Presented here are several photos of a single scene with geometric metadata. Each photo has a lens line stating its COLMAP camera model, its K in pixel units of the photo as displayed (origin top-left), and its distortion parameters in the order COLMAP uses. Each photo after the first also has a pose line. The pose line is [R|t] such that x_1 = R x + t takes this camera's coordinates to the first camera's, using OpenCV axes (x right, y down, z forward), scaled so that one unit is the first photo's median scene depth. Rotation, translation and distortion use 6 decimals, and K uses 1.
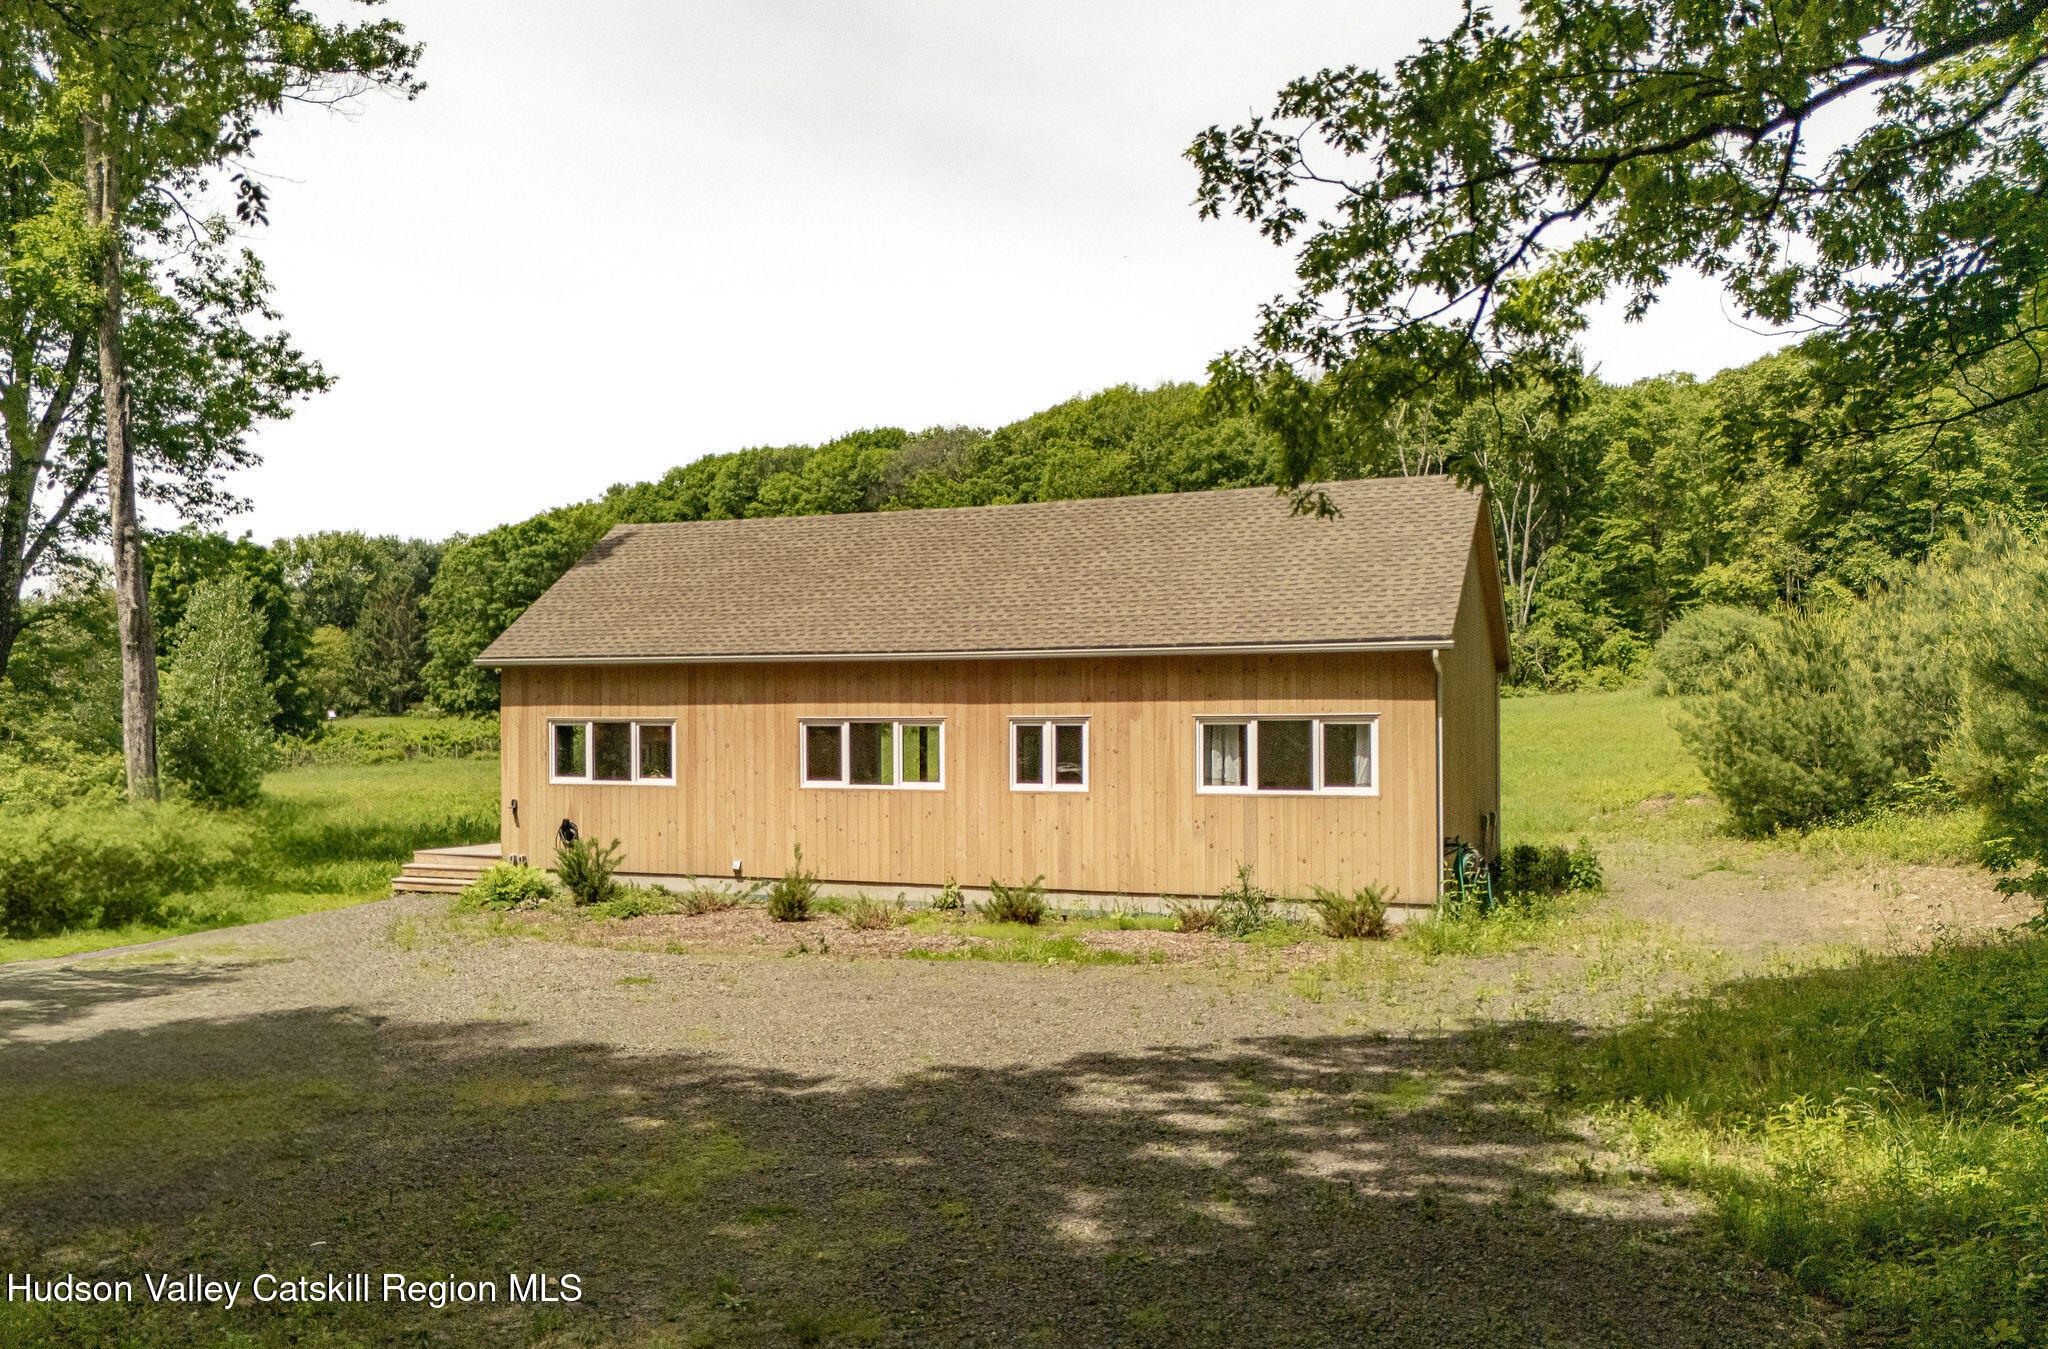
lens RADIAL K [[1721.7, 0, 986.6], [0, 1721.7, 737.6], [0, 0, 1]] dist [0.062731, -0.008373]
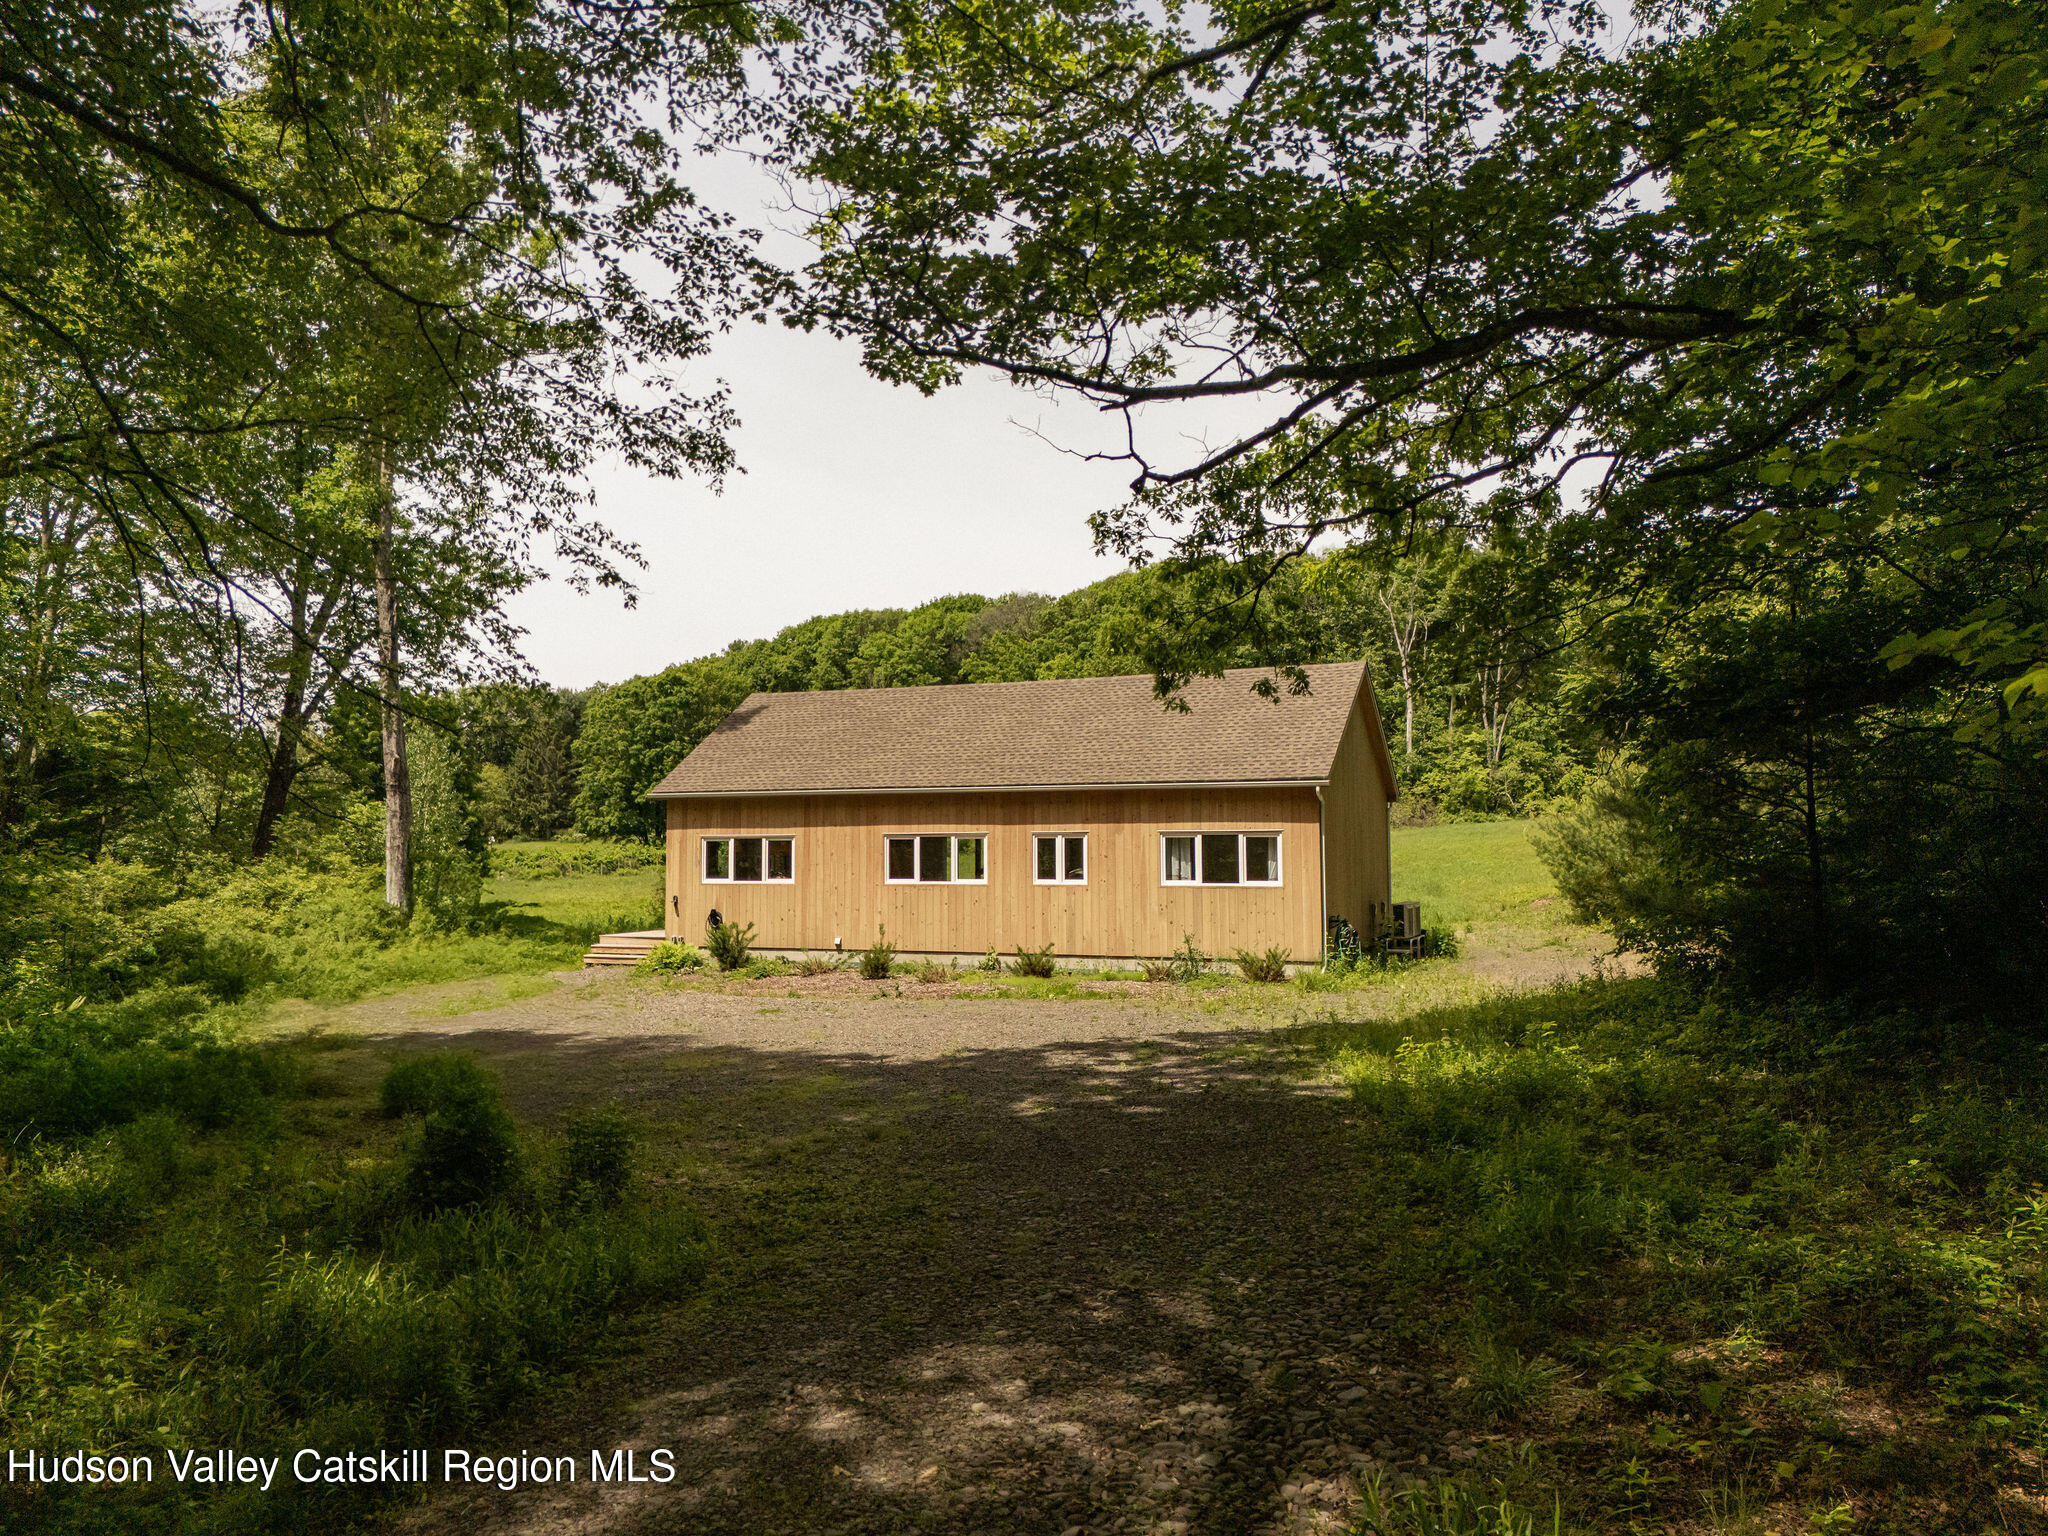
lens RADIAL K [[1524.9, 0, 1083.4], [0, 1524.9, 758.1], [0, 0, 1]] dist [0.100023, -0.000175]
pose [[0.999892, -0.001442, 0.014632, 0.034556], [0.002404, 0.997818, -0.065976, 0.008602], [-0.014505, 0.066004, 0.997714, -0.241013]]
